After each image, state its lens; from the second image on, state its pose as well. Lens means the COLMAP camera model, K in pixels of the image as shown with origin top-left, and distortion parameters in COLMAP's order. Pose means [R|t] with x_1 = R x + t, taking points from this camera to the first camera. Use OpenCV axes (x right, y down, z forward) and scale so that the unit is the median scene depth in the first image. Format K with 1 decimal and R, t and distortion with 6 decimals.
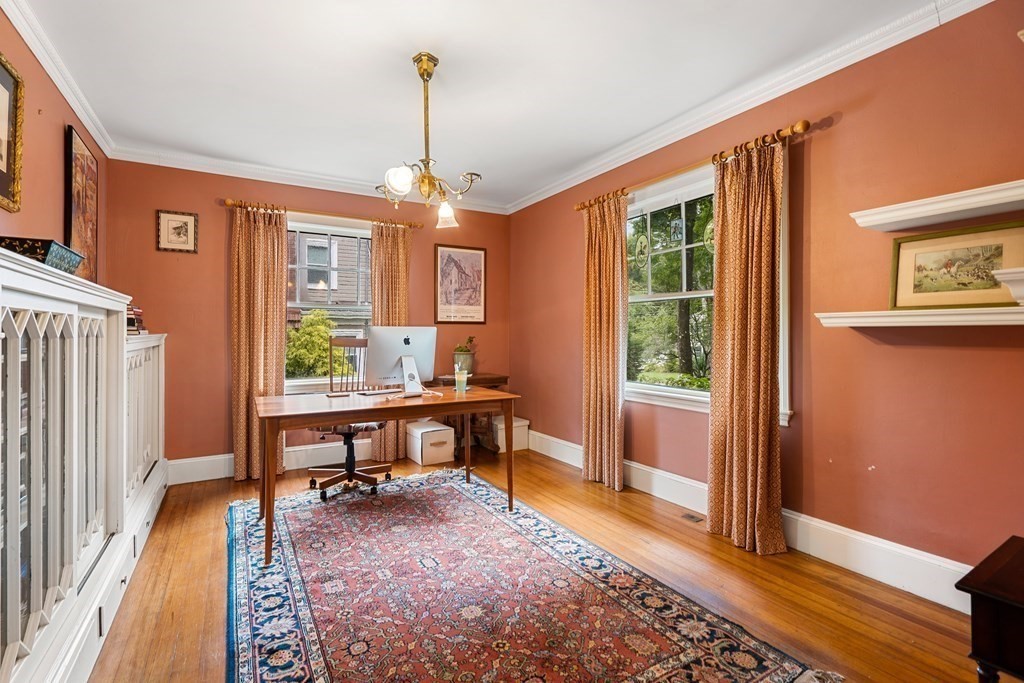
lens RADIAL K [[465.7, 0, 516.7], [0, 465.7, 338.8], [0, 0, 1]] dist [-0.004522, 0.000831]
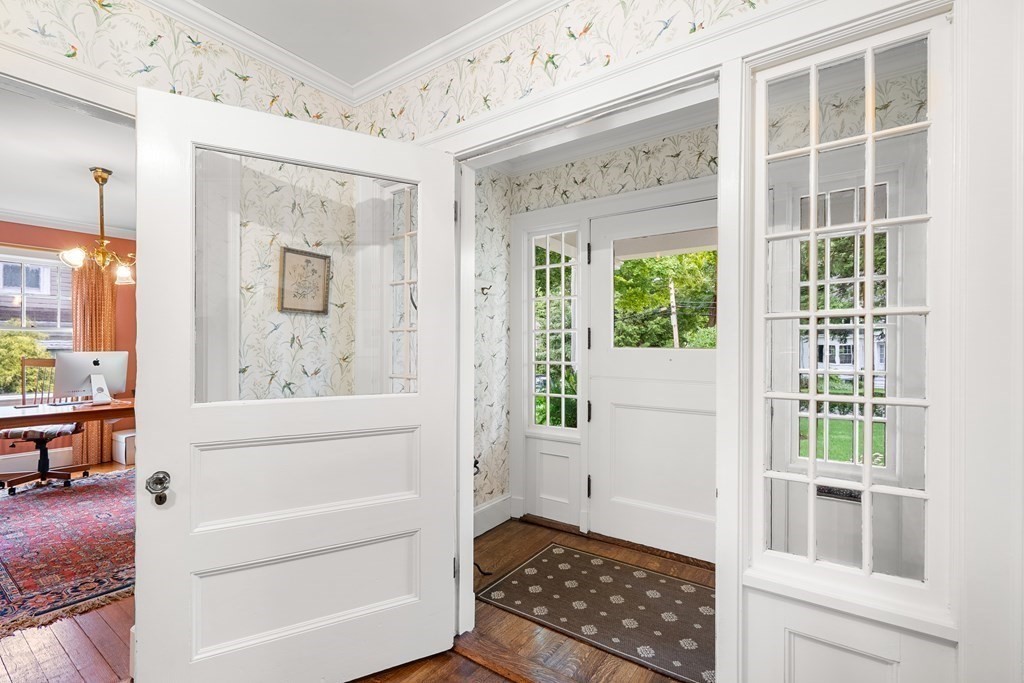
lens RADIAL K [[465.7, 0, 510.0], [0, 465.7, 346.7], [0, 0, 1]] dist [-0.004522, 0.000831]
pose [[0.920271, -0.002547, 0.391273, 0.321343], [0.003080, 0.999995, -0.000735, -0.035019], [-0.391269, 0.001881, 0.920274, -0.648672]]
